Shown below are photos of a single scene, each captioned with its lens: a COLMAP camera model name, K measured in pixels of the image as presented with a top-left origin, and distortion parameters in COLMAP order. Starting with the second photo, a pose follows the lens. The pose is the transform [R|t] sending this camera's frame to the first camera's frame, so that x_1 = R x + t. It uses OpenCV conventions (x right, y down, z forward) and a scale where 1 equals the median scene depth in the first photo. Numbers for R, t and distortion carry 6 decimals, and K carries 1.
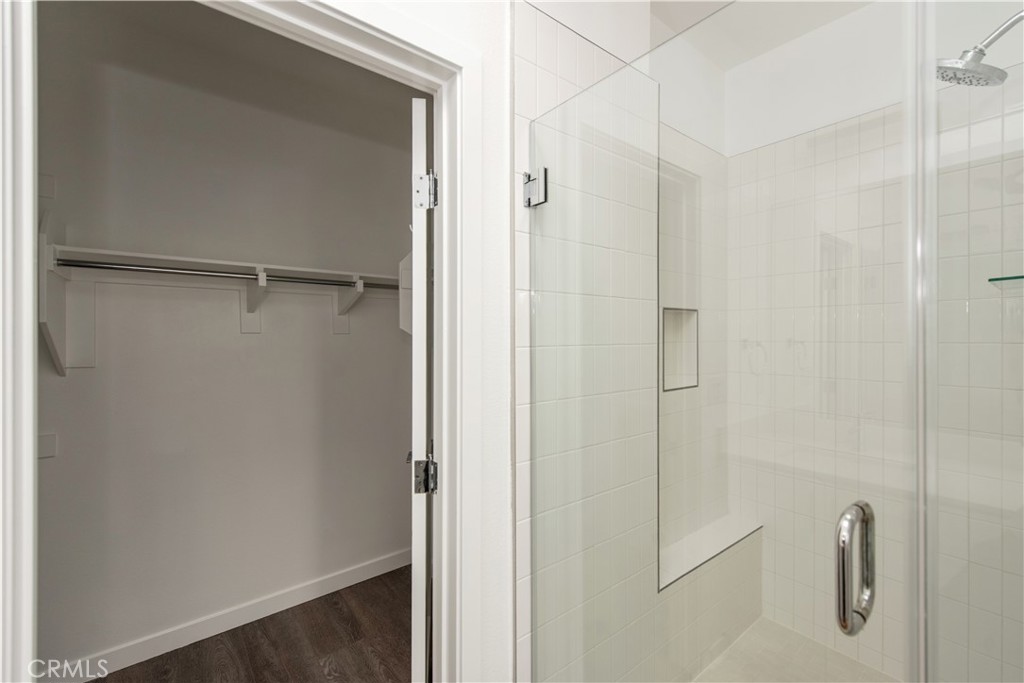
lens RADIAL K [[438.1, 0, 513.7], [0, 438.1, 332.1], [0, 0, 1]] dist [0.018751, -0.000005]
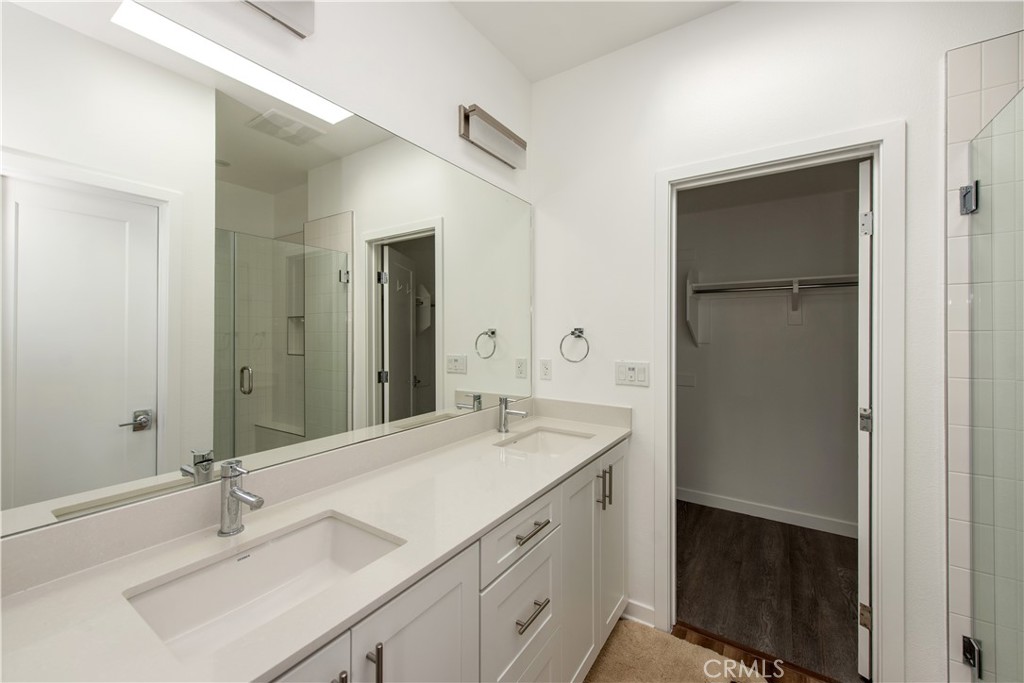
lens RADIAL K [[403.0, 0, 513.7], [0, 403.0, 345.6], [0, 0, 1]] dist [0.002452, -0.000283]
pose [[0.304991, 0.033897, -0.951752, 0.440384], [0.007317, 0.999254, 0.037933, 0.014515], [0.952327, -0.018533, 0.304515, -0.322217]]
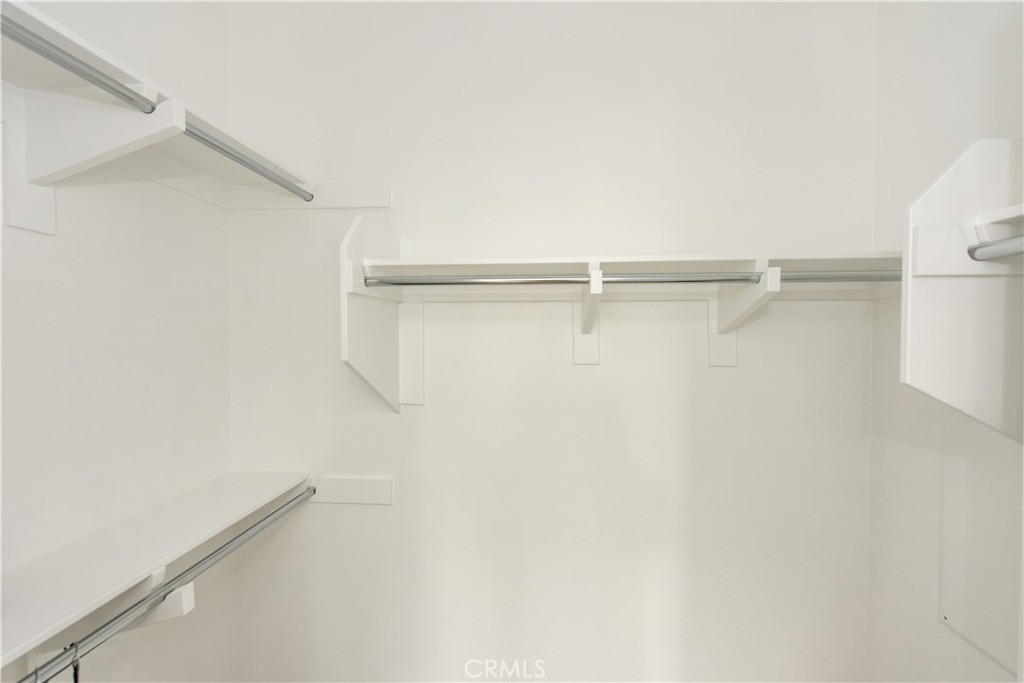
lens RADIAL K [[437.0, 0, 512.0], [0, 437.0, 341.5], [0, 0, 1]] dist [-0.000712, -0.000014]
pose [[0.726091, 0.013698, -0.687463, -0.255453], [0.002808, 0.999734, 0.022886, -0.055248], [0.687593, -0.018548, 0.725859, 0.506884]]
